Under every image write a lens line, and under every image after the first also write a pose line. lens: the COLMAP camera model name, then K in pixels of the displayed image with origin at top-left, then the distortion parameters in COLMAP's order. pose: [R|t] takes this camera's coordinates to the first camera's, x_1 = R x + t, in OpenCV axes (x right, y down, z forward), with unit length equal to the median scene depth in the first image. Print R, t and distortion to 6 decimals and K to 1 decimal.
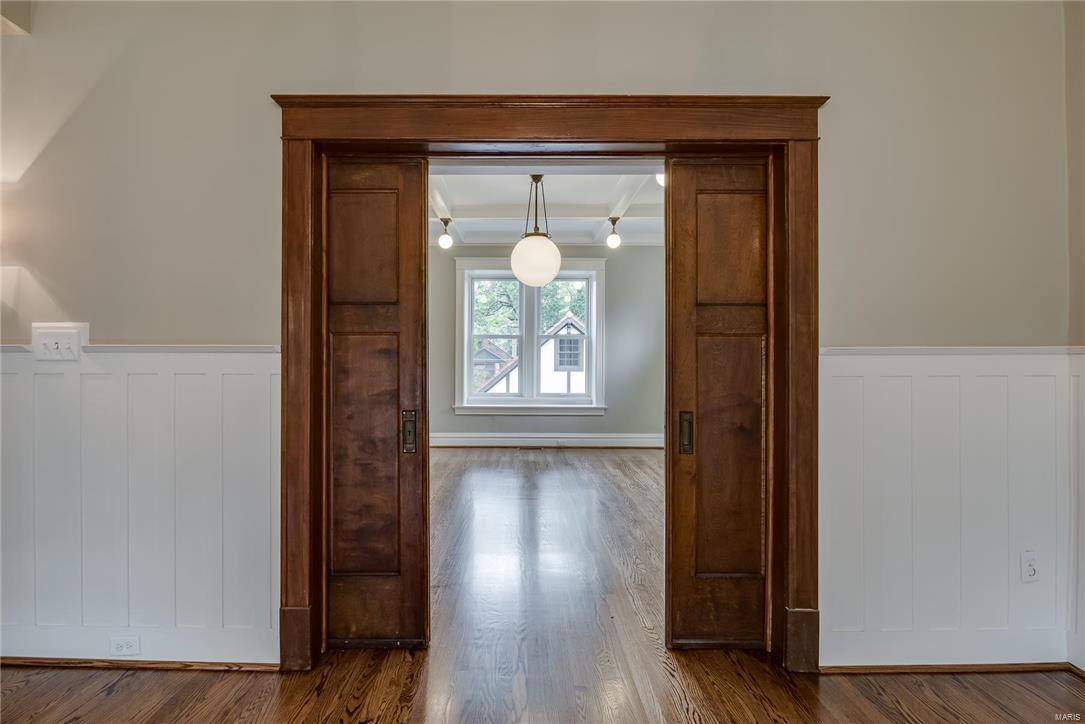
lens RADIAL K [[544.1, 0, 522.4], [0, 544.1, 359.9], [0, 0, 1]] dist [-0.013404, -0.000675]
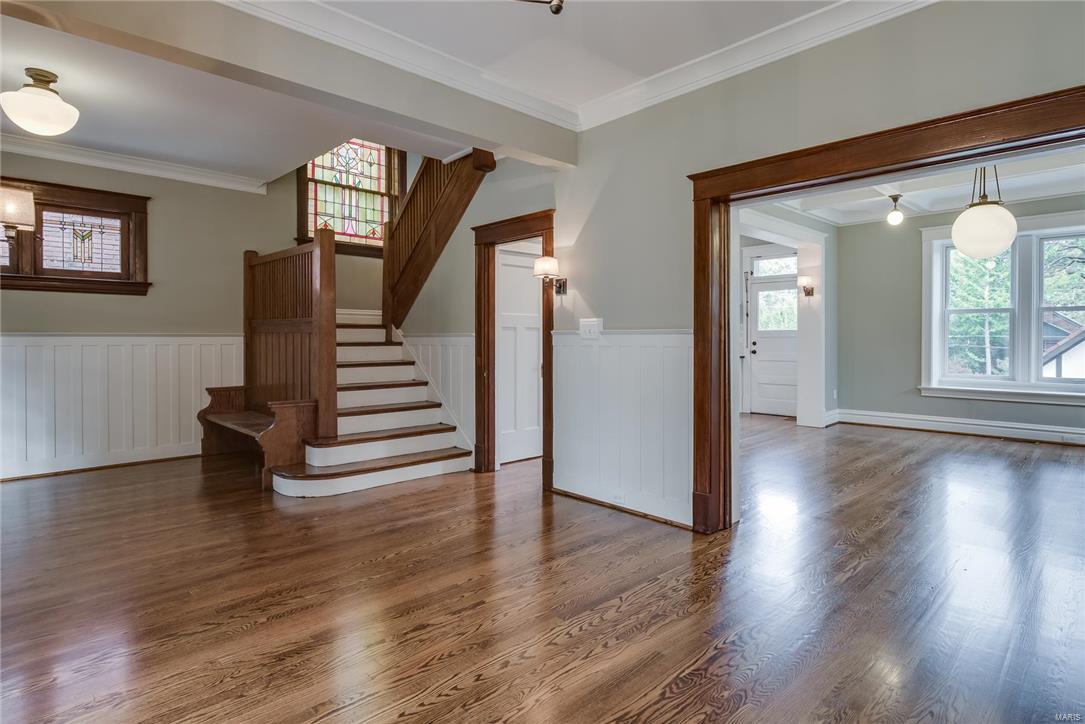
lens RADIAL K [[576.3, 0, 566.7], [0, 576.3, 345.2], [0, 0, 1]] dist [-0.012219, 0.000504]
pose [[0.709897, 0.005190, -0.704286, 0.151141], [0.003713, 0.999931, 0.011111, 0.000089], [0.704296, -0.010503, 0.709829, -0.147737]]
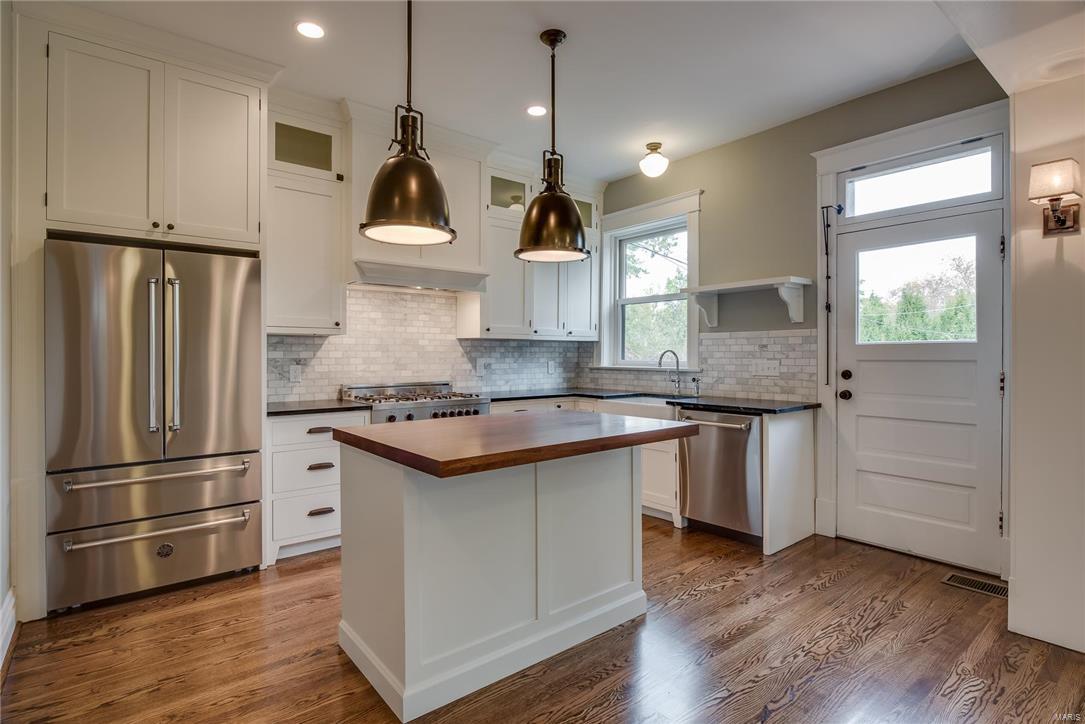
lens RADIAL K [[540.6, 0, 538.5], [0, 540.6, 355.3], [0, 0, 1]] dist [-0.011479, -0.001315]
pose [[0.625589, 0.001602, -0.780151, -0.249416], [-0.000661, 0.999999, 0.001523, -0.006972], [0.780153, -0.000437, 0.625589, 0.527392]]
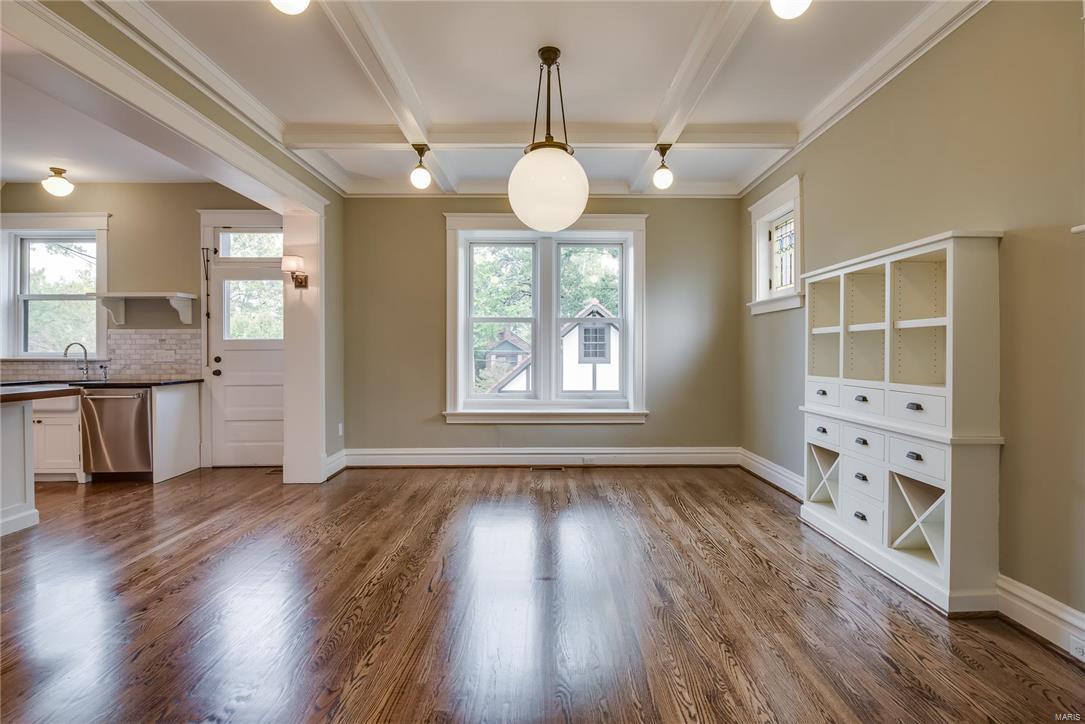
lens RADIAL K [[543.3, 0, 556.6], [0, 543.3, 352.1], [0, 0, 1]] dist [-0.007457, -0.001271]
pose [[0.999824, -0.003333, 0.018487, 0.015771], [0.003314, 0.999994, 0.001083, 0.002327], [-0.018490, -0.001022, 0.999829, 0.270686]]
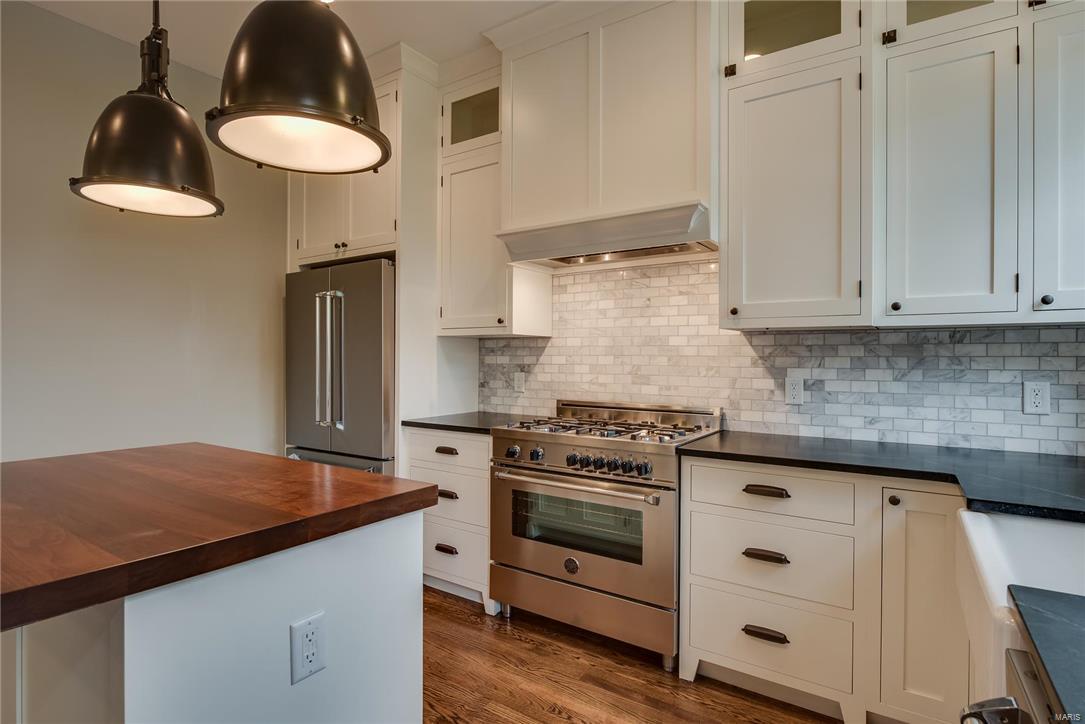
lens RADIAL K [[552.0, 0, 539.3], [0, 552.0, 357.9], [0, 0, 1]] dist [-0.005603, -0.001110]
pose [[-0.558897, -0.003311, -0.829231, -0.448099], [-0.004781, 0.999988, -0.000770, -0.008137], [0.829223, 0.003534, -0.558906, 0.967926]]
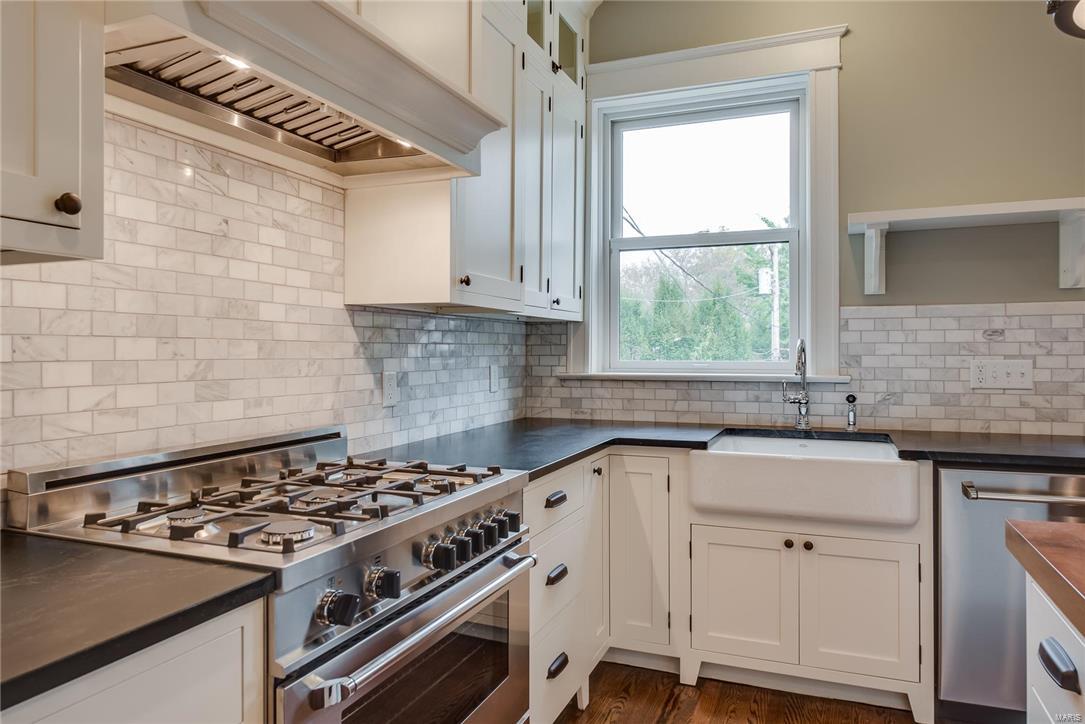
lens RADIAL K [[721.7, 0, 540.7], [0, 721.7, 348.6], [0, 0, 1]] dist [-0.001295, -0.000739]
pose [[0.927282, -0.002468, -0.374354, -0.638052], [0.001551, 0.999995, -0.002751, -0.006242], [0.374359, 0.001970, 0.927282, 0.602413]]
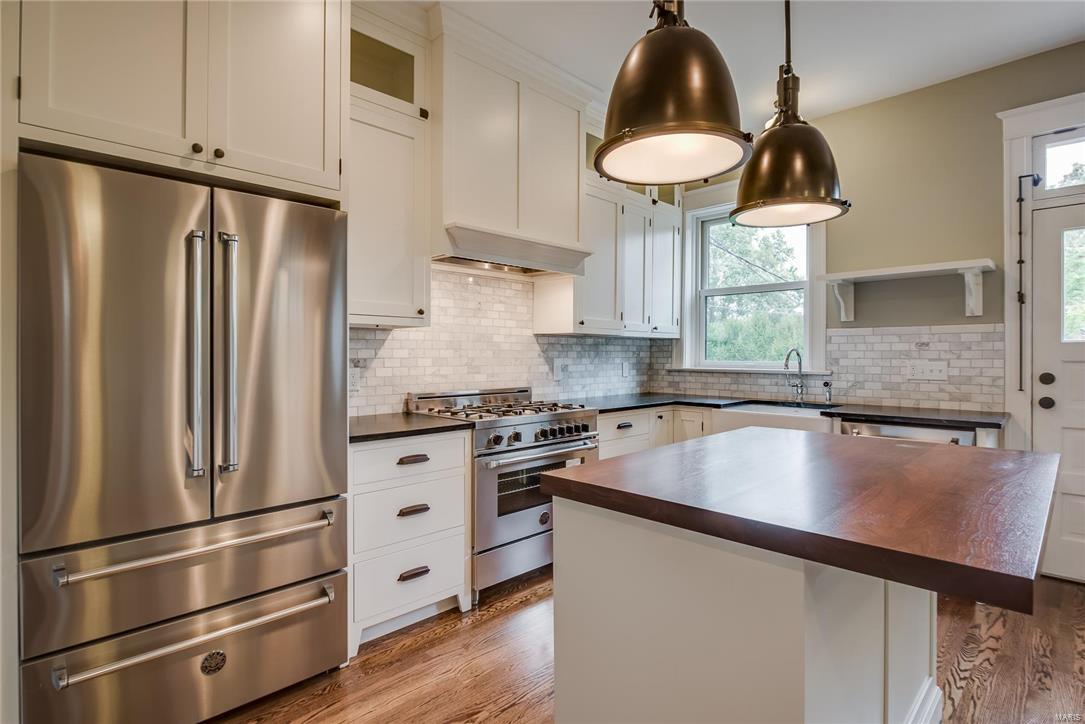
lens RADIAL K [[540.6, 0, 538.5], [0, 540.6, 355.3], [0, 0, 1]] dist [-0.011479, -0.001315]
pose [[0.699709, 0.002573, -0.714423, -0.447983], [-0.002043, 0.999997, 0.001601, -0.006318], [0.714425, 0.000339, 0.699712, 0.492633]]
